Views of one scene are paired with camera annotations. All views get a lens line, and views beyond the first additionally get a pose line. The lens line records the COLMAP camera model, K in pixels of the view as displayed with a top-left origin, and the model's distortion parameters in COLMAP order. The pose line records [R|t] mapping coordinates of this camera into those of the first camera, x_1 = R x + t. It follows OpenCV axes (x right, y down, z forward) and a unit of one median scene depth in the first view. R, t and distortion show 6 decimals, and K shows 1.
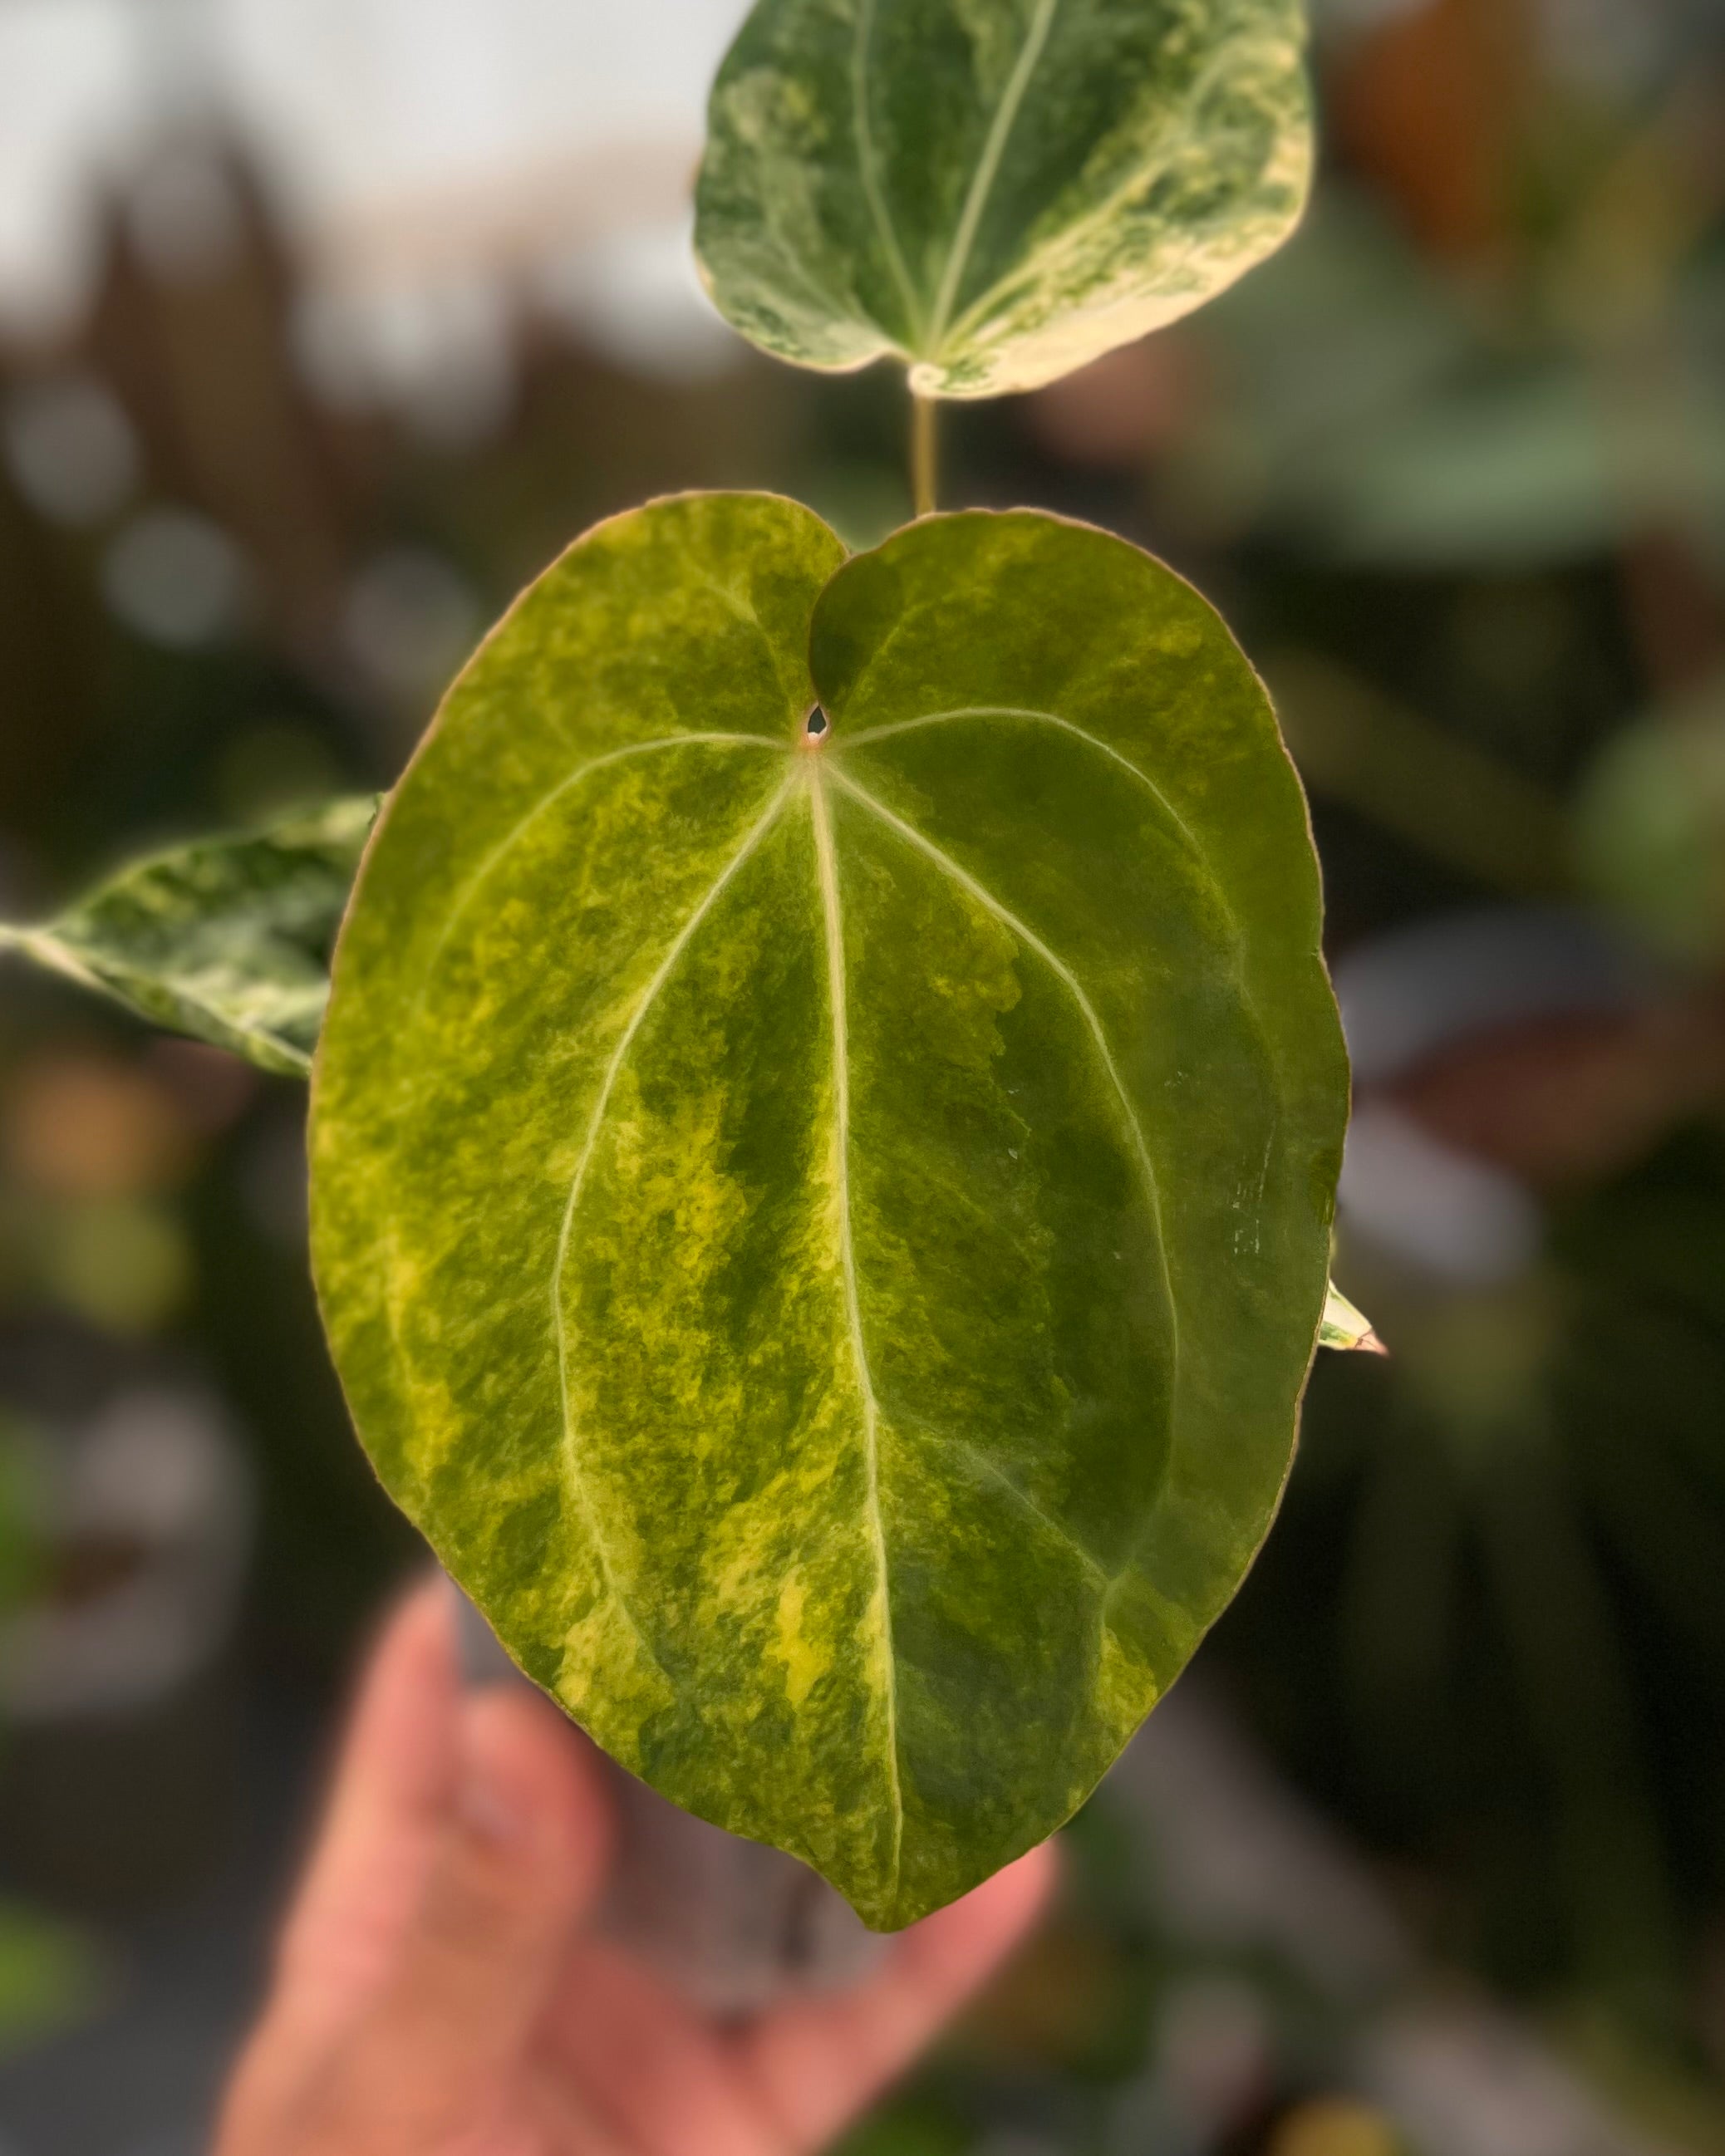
lens RADIAL K [[2790.9, 0, 858.3], [0, 2790.9, 1122.4], [0, 0, 1]] dist [0.147525, -1.038053]
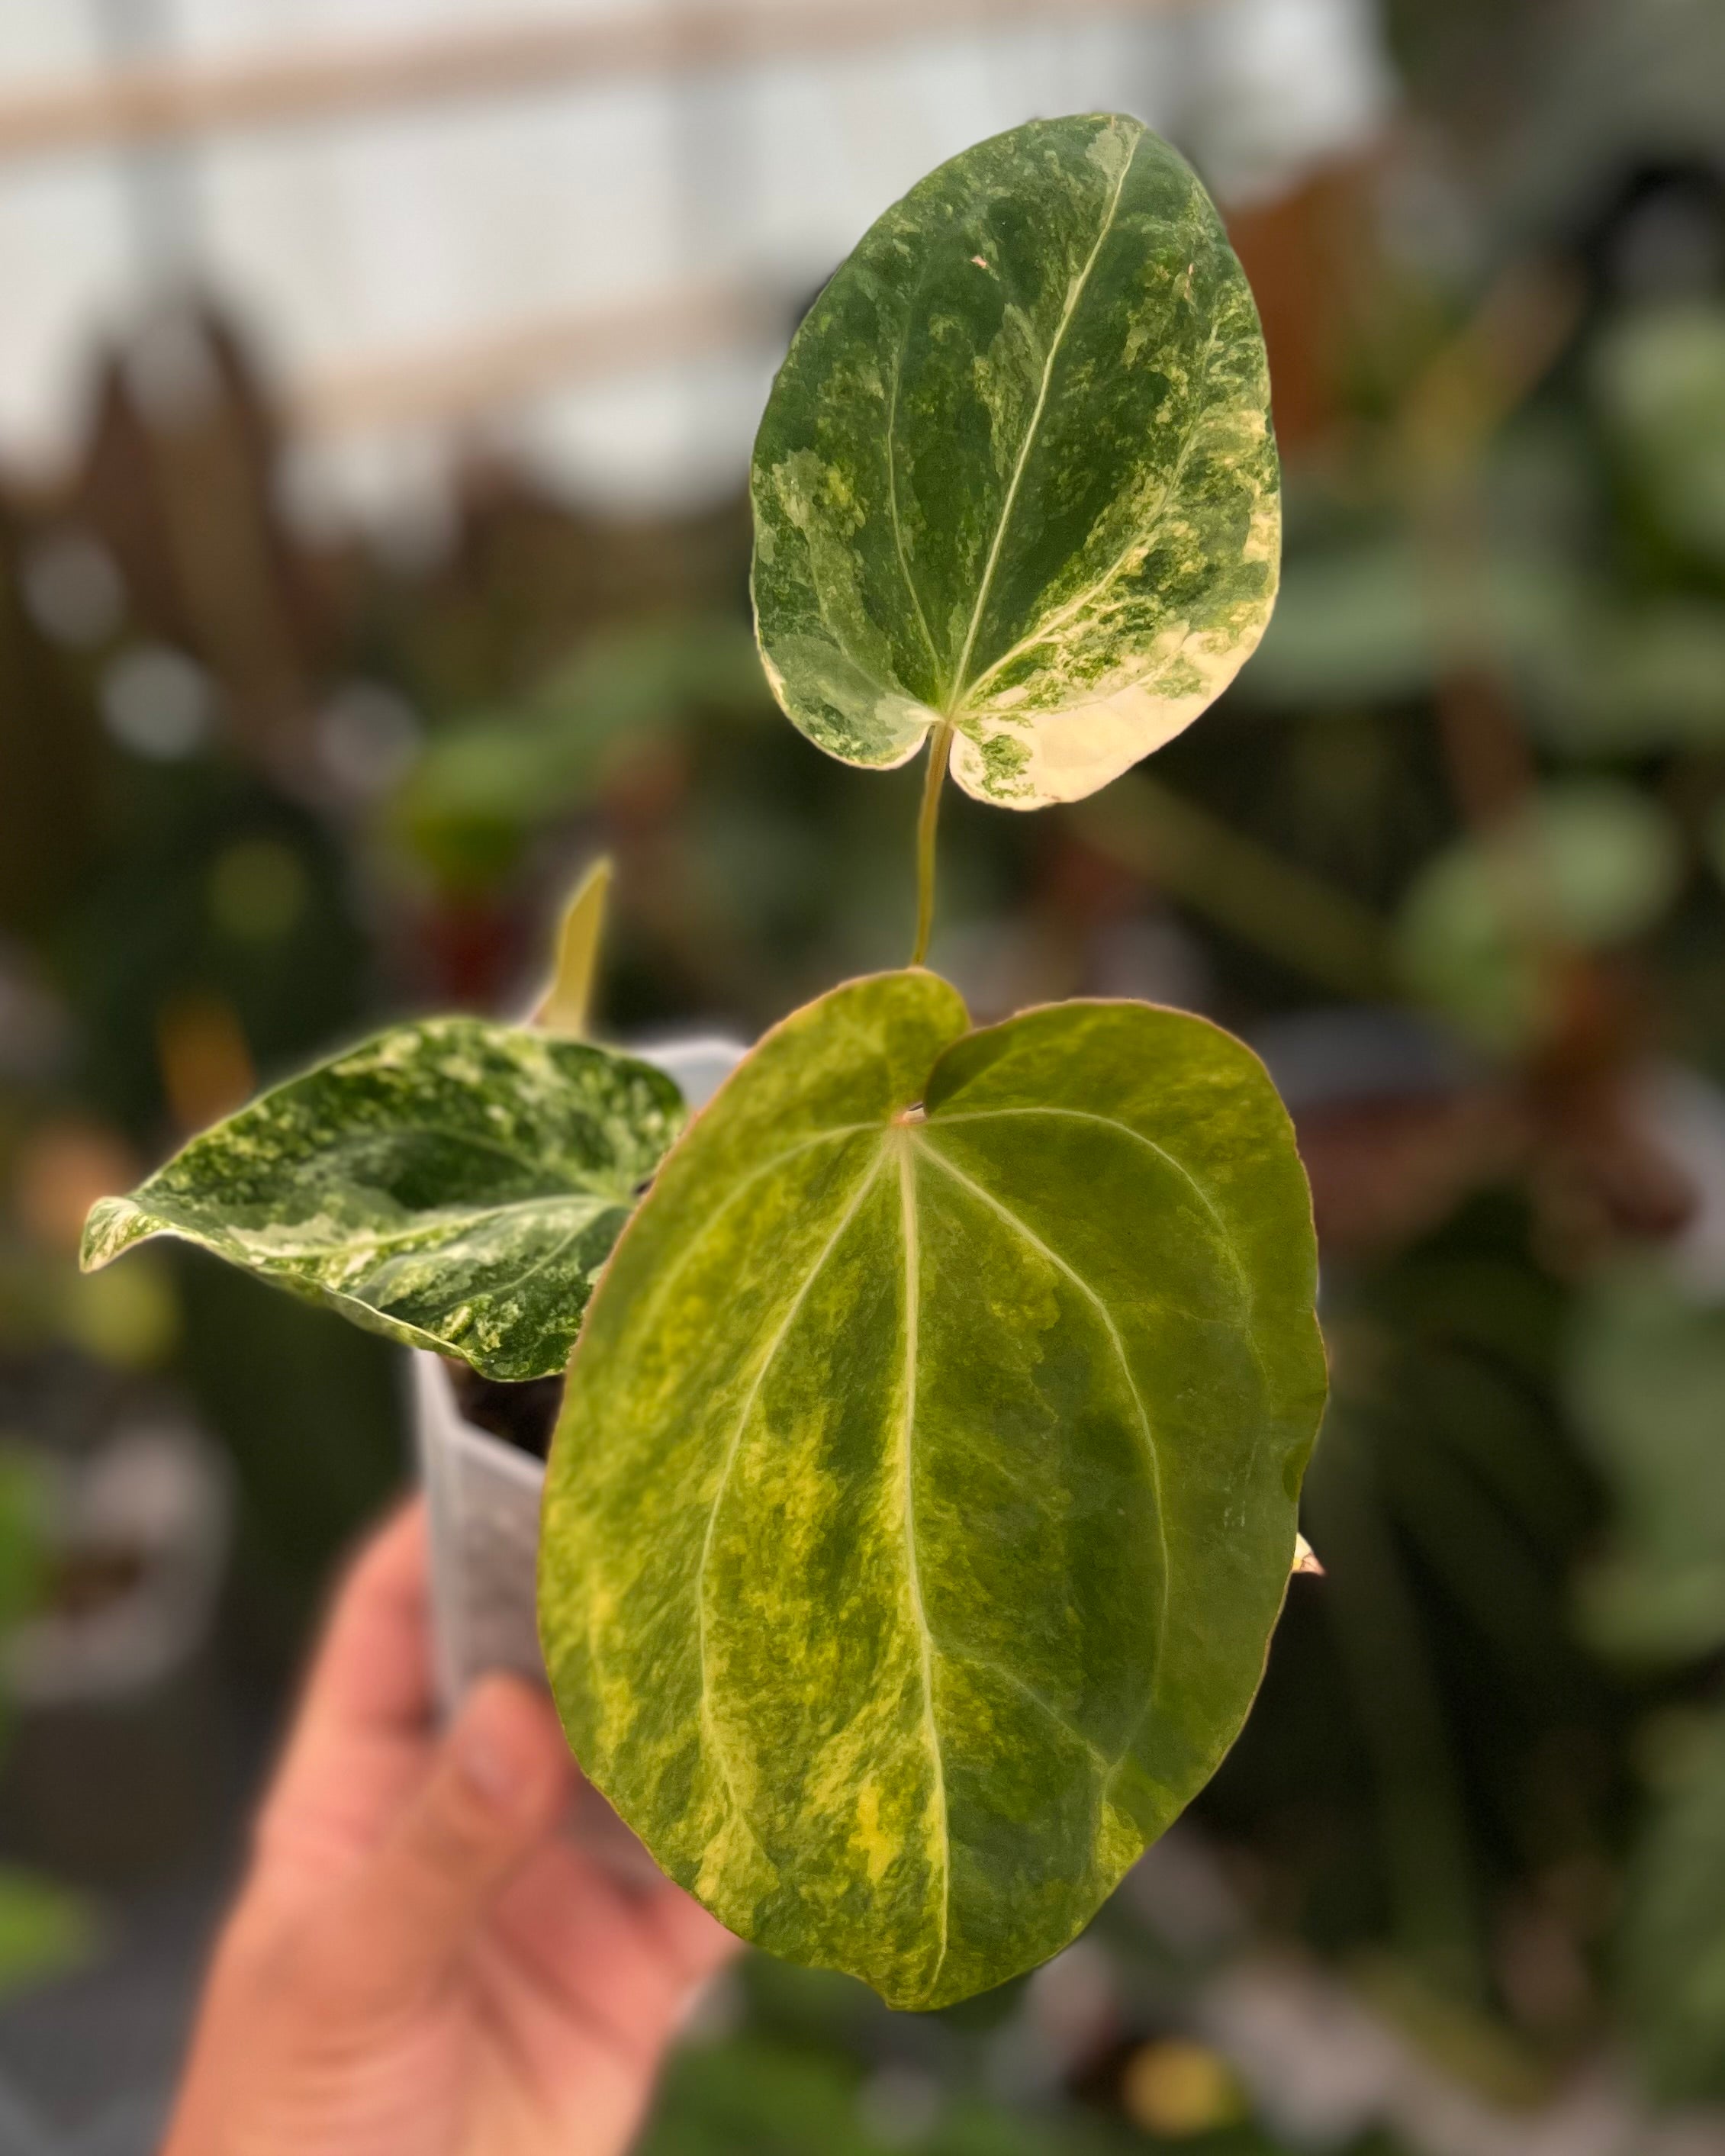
lens RADIAL K [[2790.8, 0, 858.3], [0, 2790.8, 1122.4], [0, 0, 1]] dist [0.147525, -1.038053]
pose [[0.978324, -0.008150, 0.206918, -0.286769], [-0.029326, 0.983702, 0.177400, -0.350966], [-0.204991, -0.179622, 0.962141, -0.151307]]
